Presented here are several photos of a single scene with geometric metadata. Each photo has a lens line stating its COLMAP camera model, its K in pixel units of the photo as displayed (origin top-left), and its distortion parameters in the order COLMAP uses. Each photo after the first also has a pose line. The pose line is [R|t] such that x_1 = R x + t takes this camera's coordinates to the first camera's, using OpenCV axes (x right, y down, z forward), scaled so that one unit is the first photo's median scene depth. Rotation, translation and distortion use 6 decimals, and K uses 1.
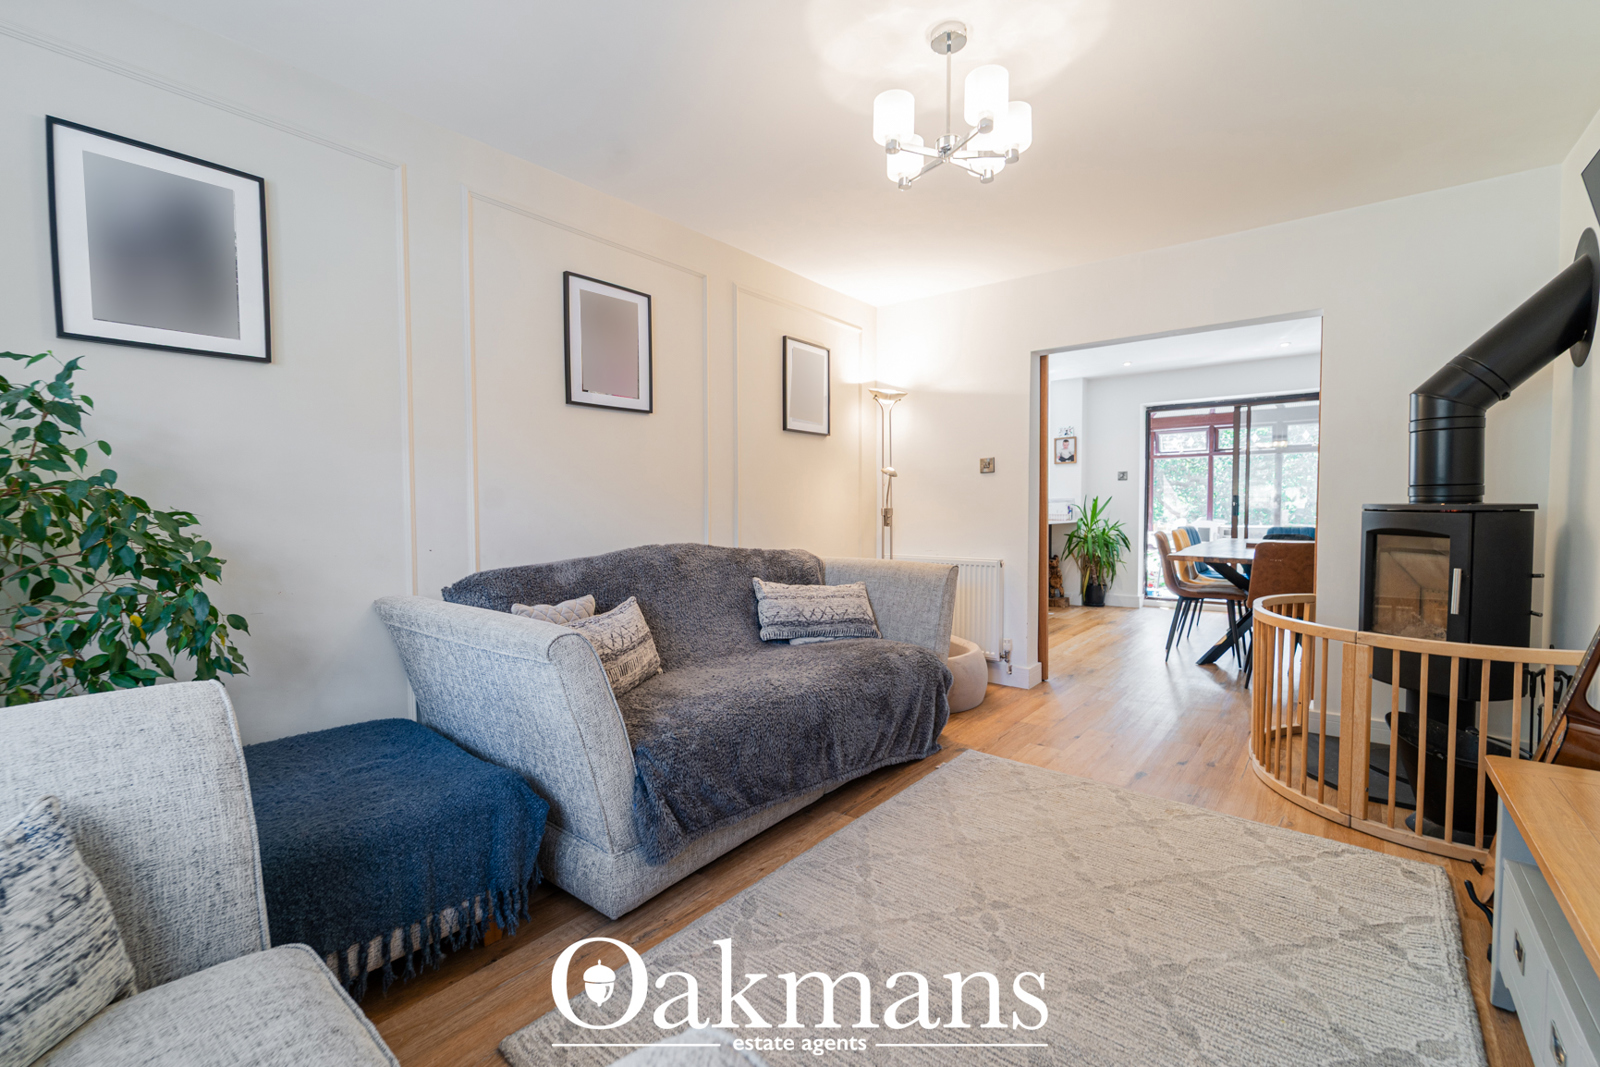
lens RADIAL K [[662.1, 0, 809.7], [0, 662.1, 530.5], [0, 0, 1]] dist [0.001199, -0.000477]
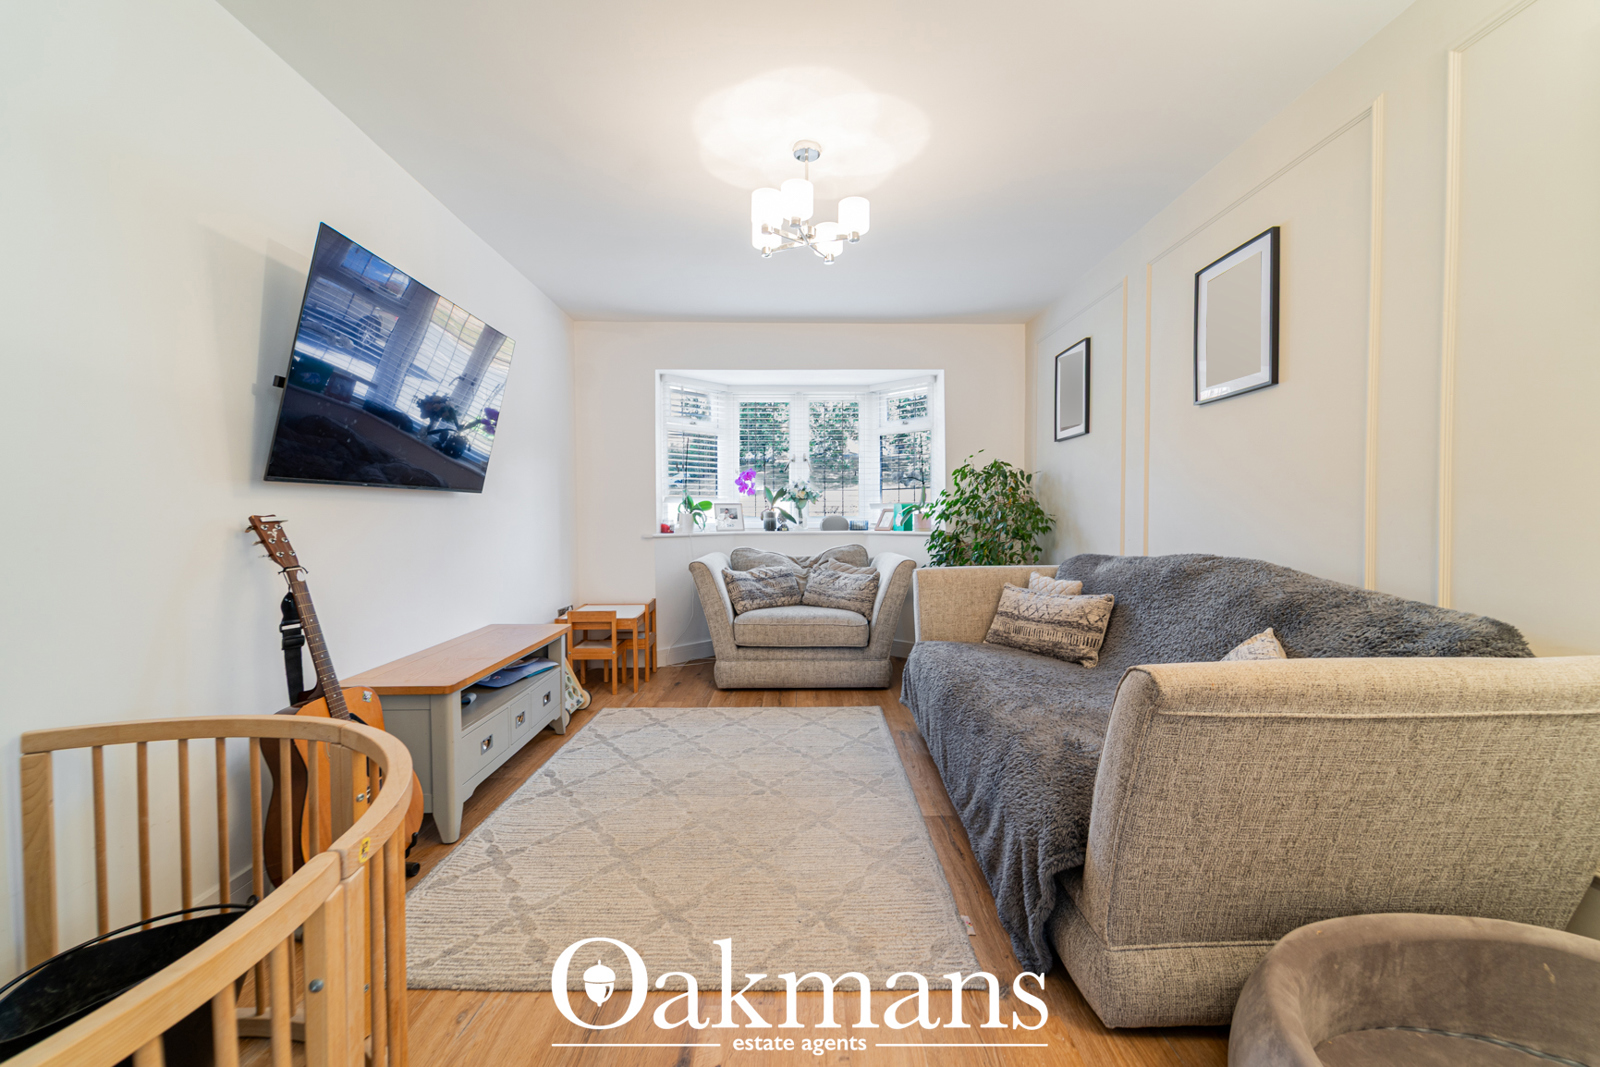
lens RADIAL K [[663.0, 0, 800.0], [0, 663.0, 533.5], [0, 0, 1]] dist [-0.002545, -0.000866]
pose [[-0.776921, 0.025433, -0.629084, 0.891332], [-0.019685, 0.997714, 0.064648, -0.063167], [0.629290, 0.062610, -0.774644, 1.721443]]
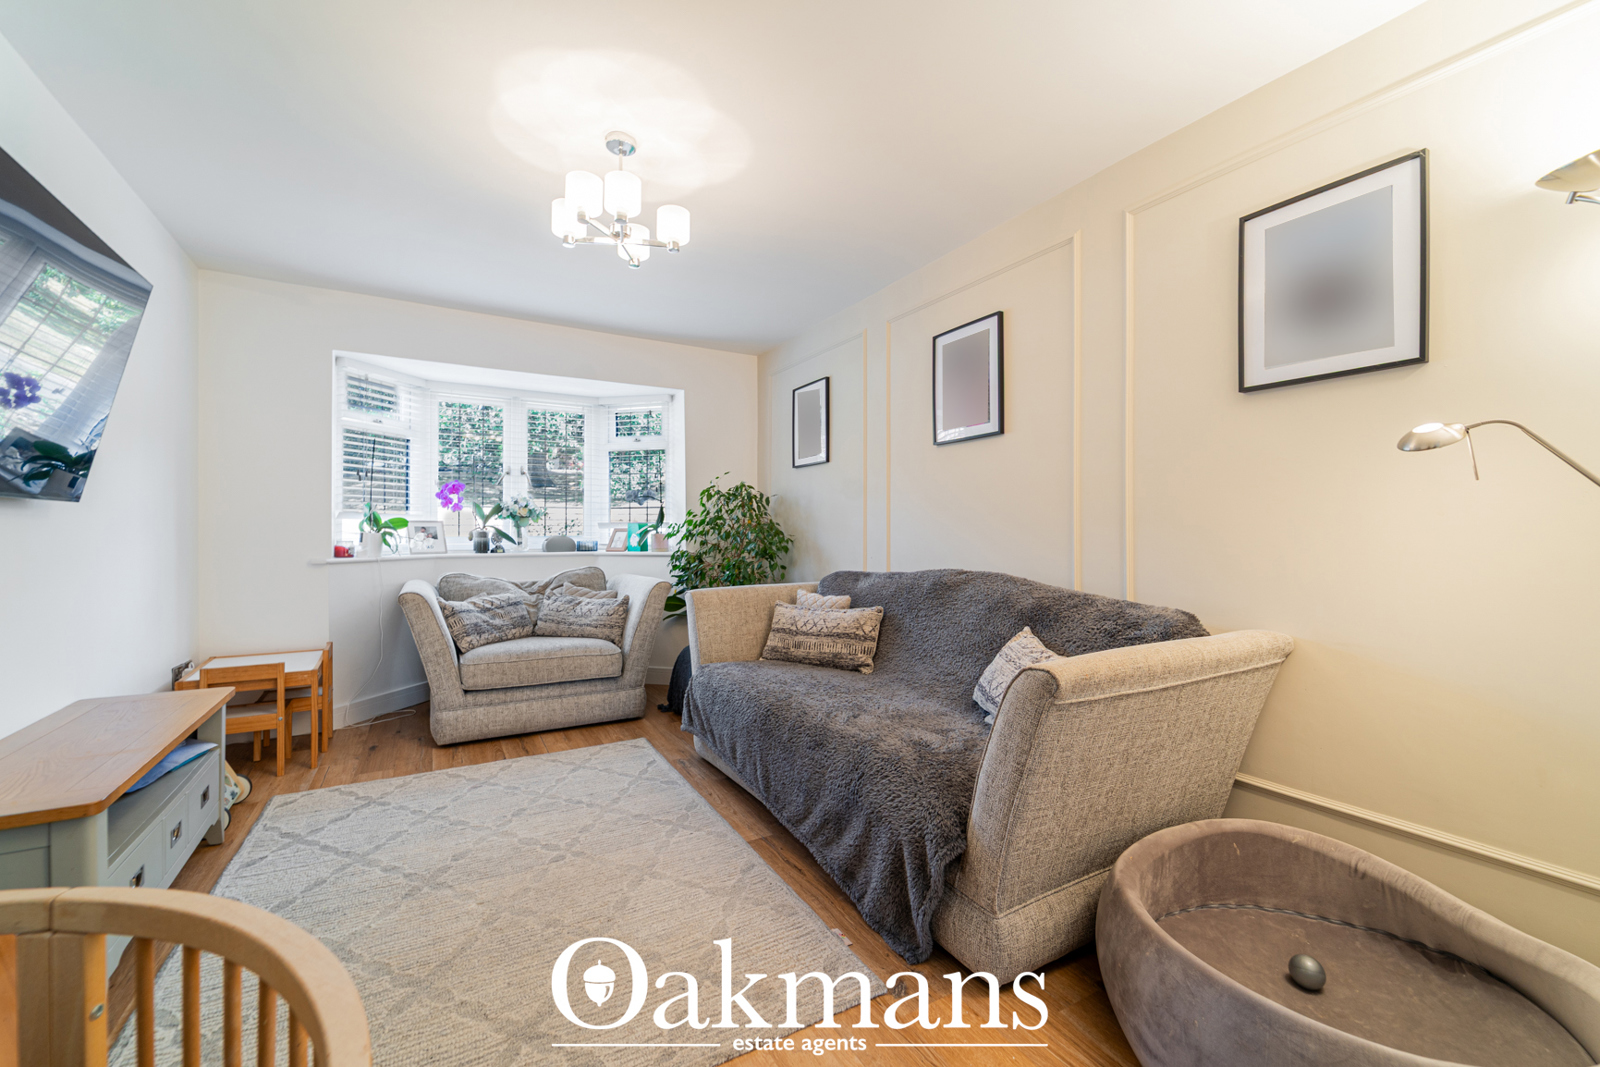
lens RADIAL K [[662.1, 0, 809.7], [0, 662.1, 530.5], [0, 0, 1]] dist [0.001199, -0.000477]
pose [[-0.363436, 0.001605, -0.931618, 1.019581], [-0.038184, 0.999133, 0.016618, -0.059343], [0.930836, 0.041613, -0.363060, 1.503180]]
